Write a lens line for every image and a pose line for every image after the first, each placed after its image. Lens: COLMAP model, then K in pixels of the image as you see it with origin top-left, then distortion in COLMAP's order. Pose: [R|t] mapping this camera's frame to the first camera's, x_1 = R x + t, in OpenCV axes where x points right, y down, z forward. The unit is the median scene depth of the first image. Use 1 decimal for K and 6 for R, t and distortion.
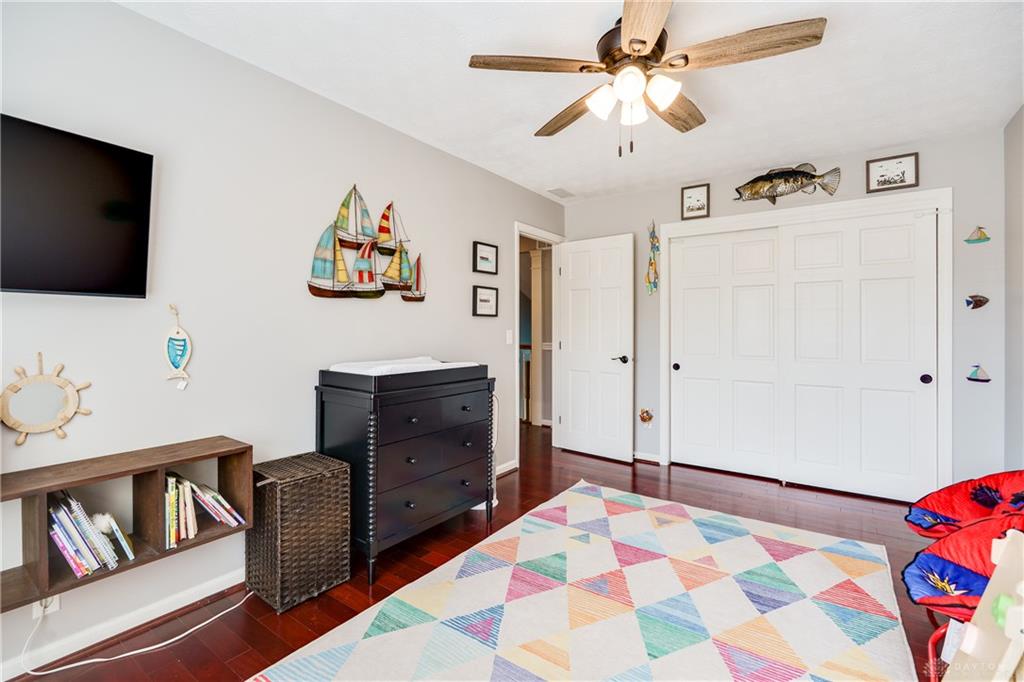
lens RADIAL K [[452.3, 0, 512.0], [0, 452.3, 341.0], [0, 0, 1]] dist [-0.002686, 0.000114]
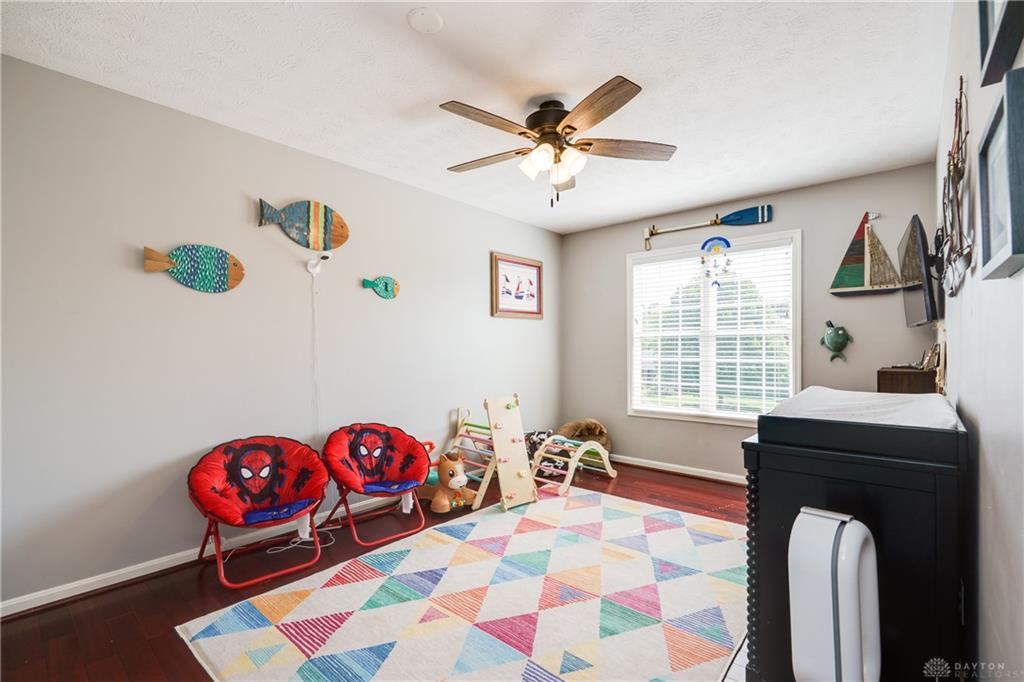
lens RADIAL K [[452.3, 0, 512.0], [0, 452.3, 341.0], [0, 0, 1]] dist [-0.002686, 0.000114]
pose [[-0.995057, -0.002136, 0.099280, 0.215005], [-0.001984, 0.999997, 0.001632, -0.035305], [-0.099283, 0.001427, -0.995058, 1.977628]]
